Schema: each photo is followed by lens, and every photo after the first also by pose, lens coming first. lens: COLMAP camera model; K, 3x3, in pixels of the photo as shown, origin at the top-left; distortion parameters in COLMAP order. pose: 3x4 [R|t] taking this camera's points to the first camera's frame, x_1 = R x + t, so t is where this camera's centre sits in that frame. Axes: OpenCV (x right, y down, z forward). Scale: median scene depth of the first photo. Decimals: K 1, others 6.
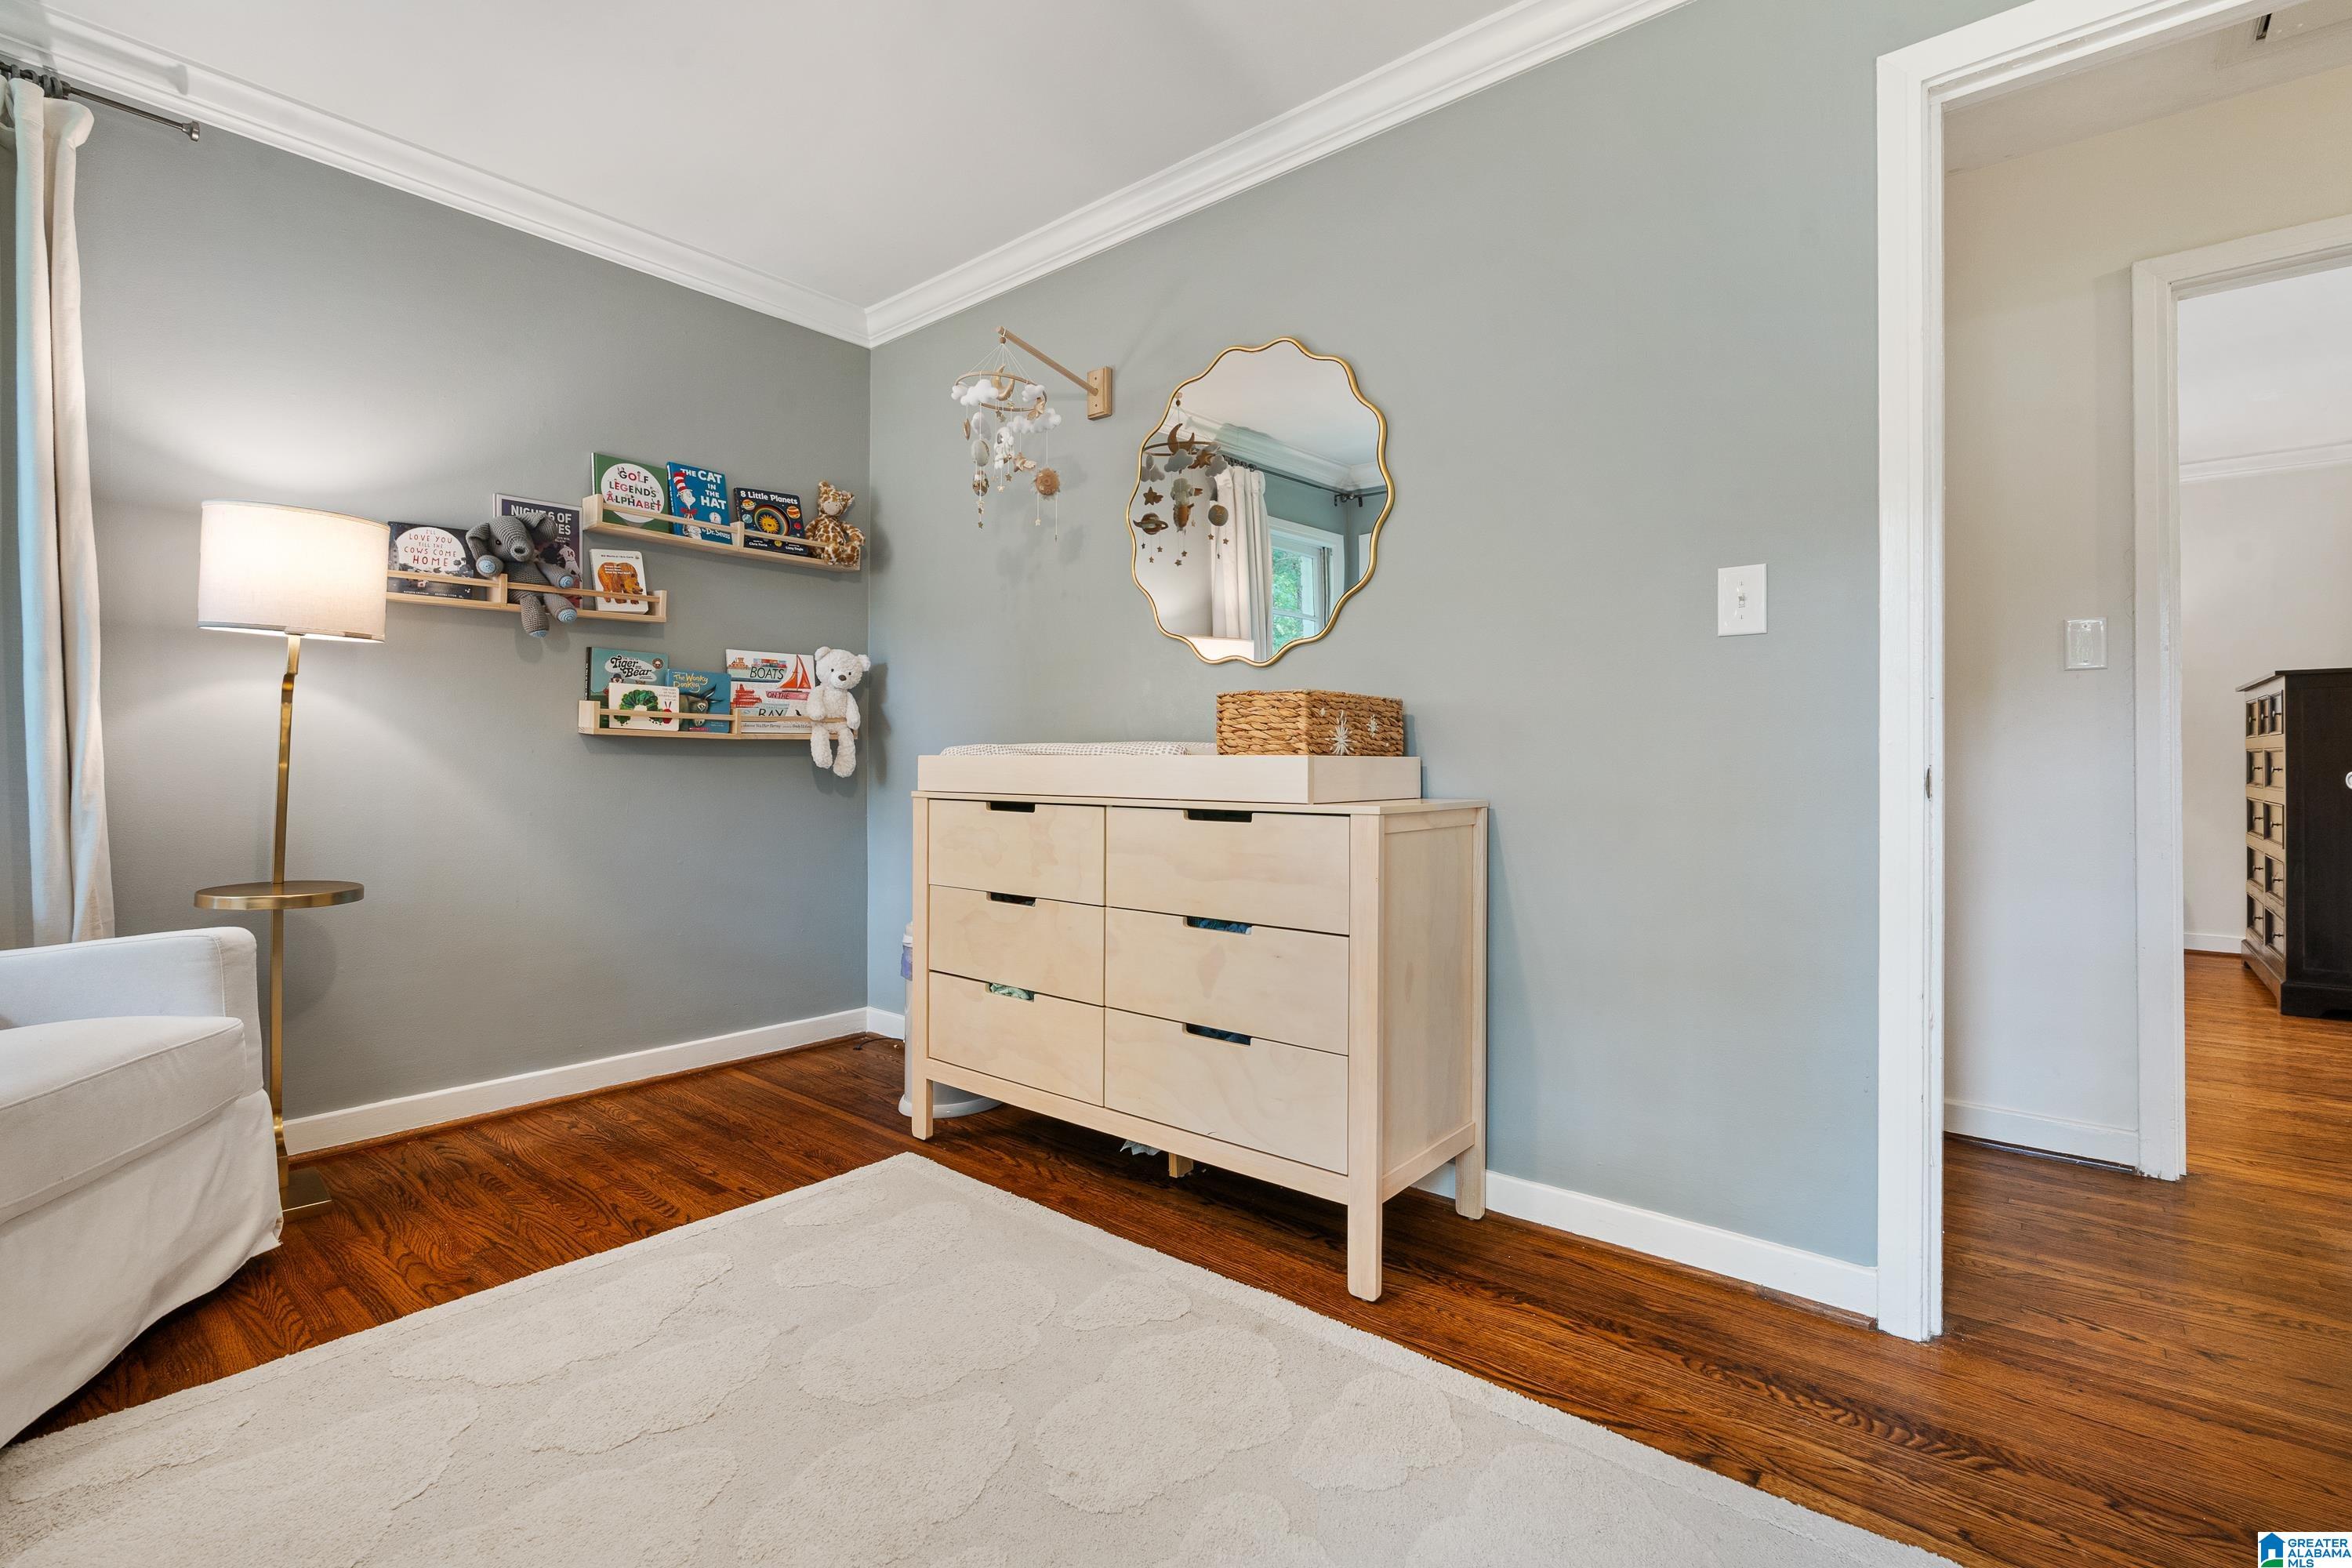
lens RADIAL K [[1085.1, 0, 1166.2], [0, 1085.1, 762.0], [0, 0, 1]] dist [-0.002120, 0.000876]
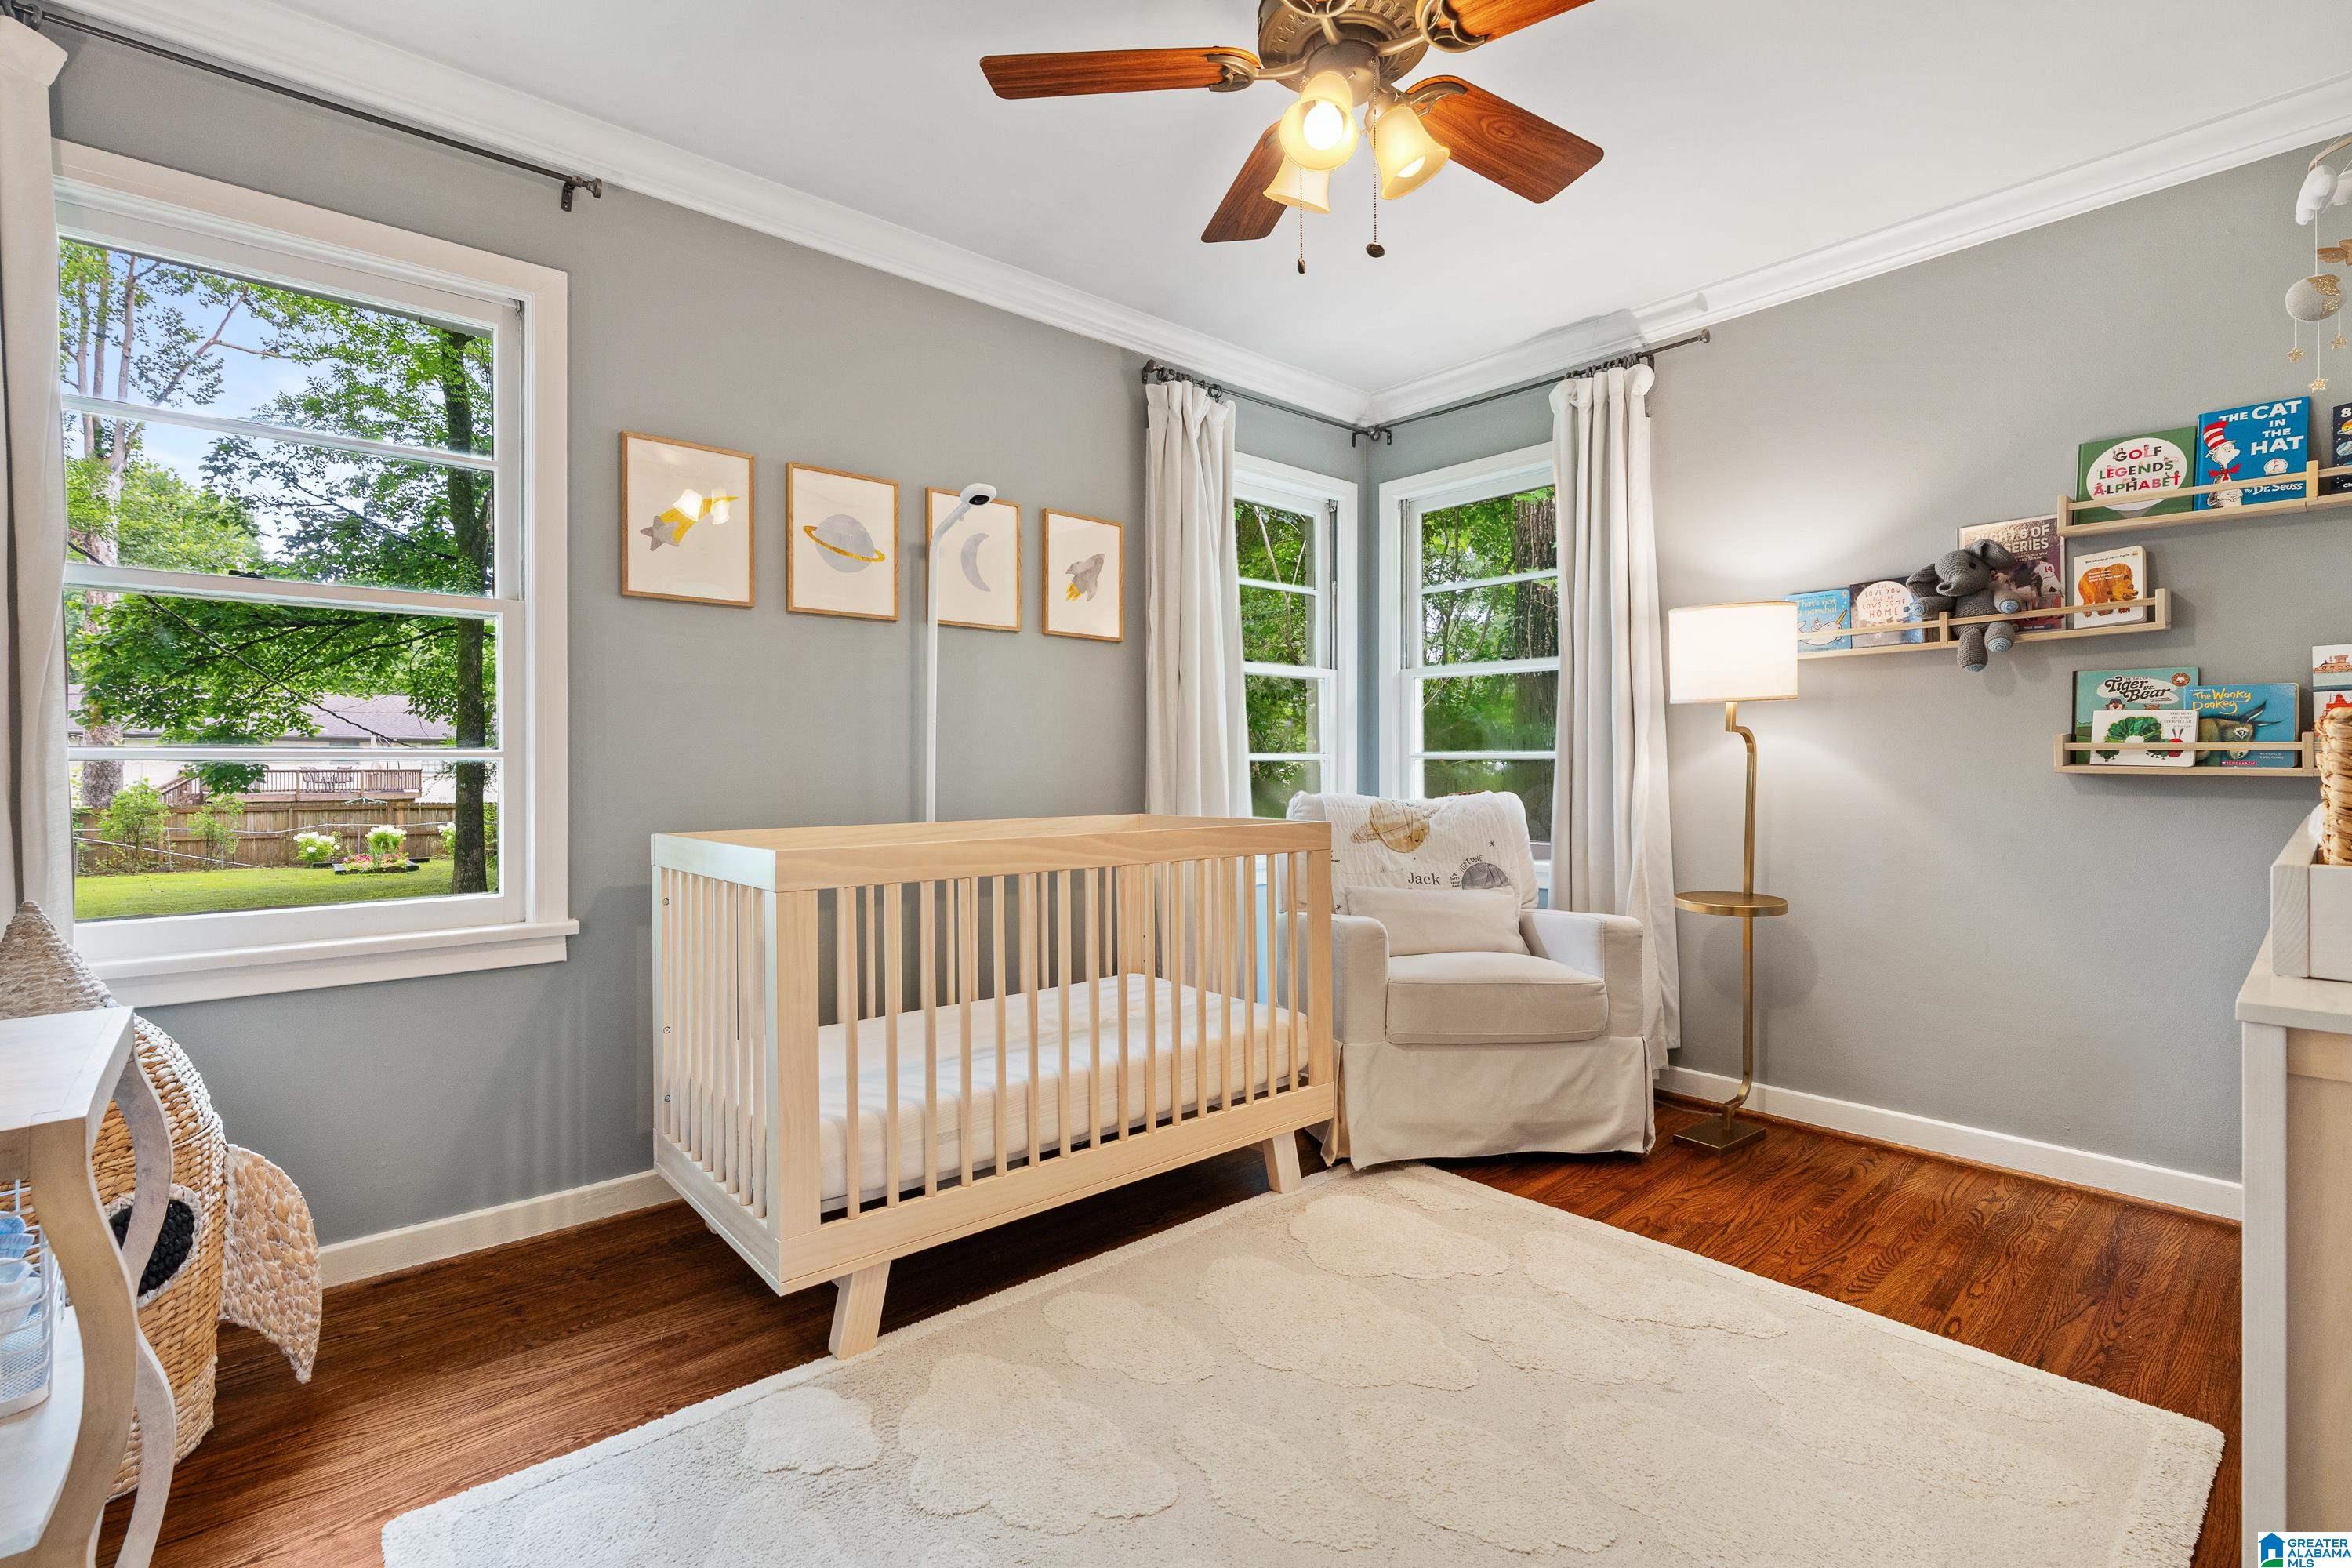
lens RADIAL K [[1085.1, 0, 1190.3], [0, 1085.1, 773.5], [0, 0, 1]] dist [-0.002120, 0.000876]
pose [[-0.141433, 0.006225, -0.989928, 0.460162], [0.003878, 0.999976, 0.005735, -0.034817], [0.989940, -0.003027, -0.141454, 0.458743]]
